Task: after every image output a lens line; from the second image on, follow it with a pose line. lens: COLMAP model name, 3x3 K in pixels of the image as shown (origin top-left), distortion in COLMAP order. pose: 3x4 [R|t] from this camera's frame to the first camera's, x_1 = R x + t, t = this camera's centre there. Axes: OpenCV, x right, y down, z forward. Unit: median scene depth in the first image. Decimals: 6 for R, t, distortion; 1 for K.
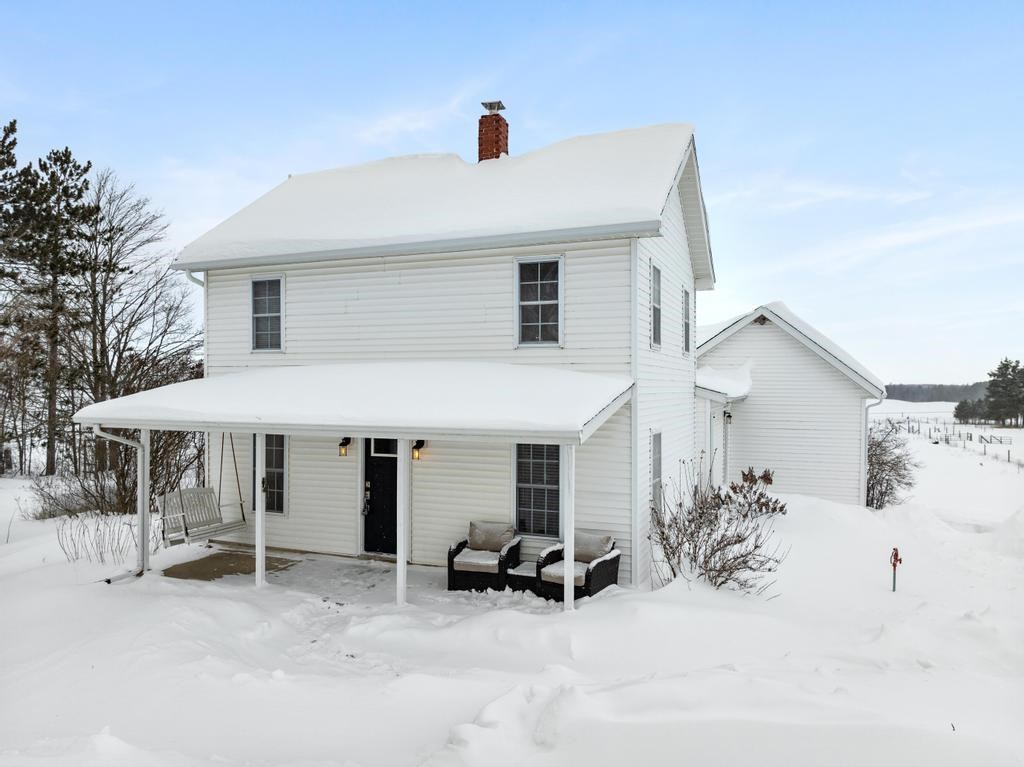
lens RADIAL K [[742.0, 0, 506.1], [0, 742.0, 384.6], [0, 0, 1]] dist [-0.033590, 0.004525]
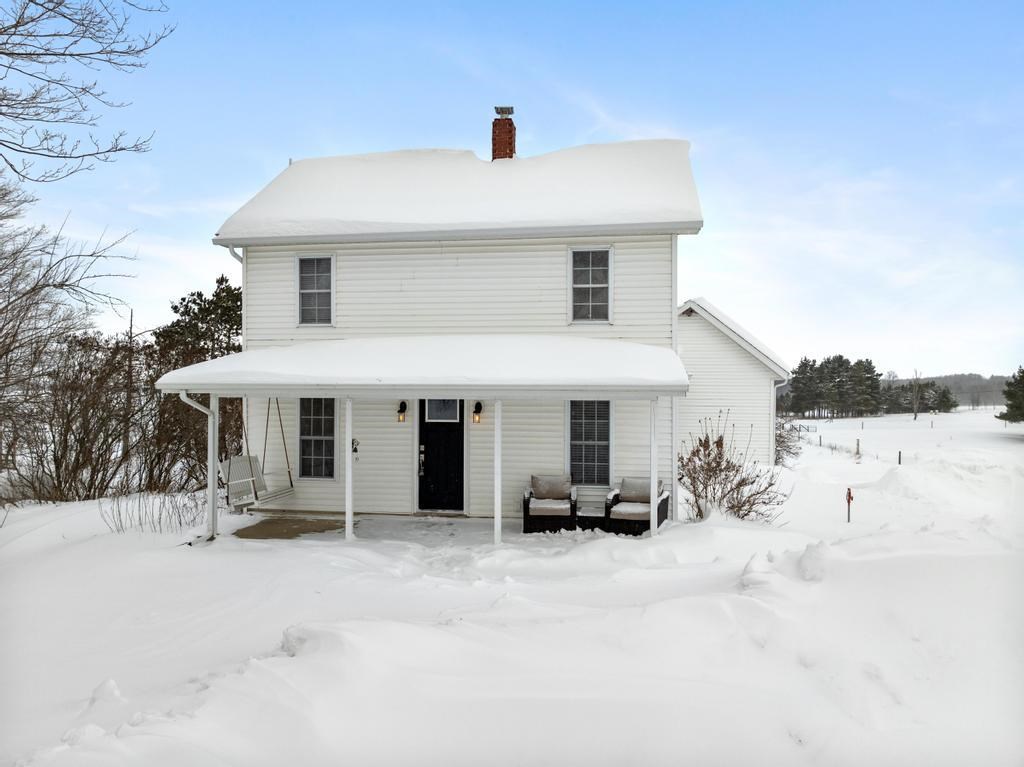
lens RADIAL K [[742.0, 0, 506.1], [0, 742.0, 384.6], [0, 0, 1]] dist [-0.033590, 0.004525]
pose [[0.972119, 0.000814, 0.234488, -0.340285], [-0.000912, 1.000000, 0.000309, 0.042787], [-0.234488, -0.000514, 0.972119, -0.099639]]
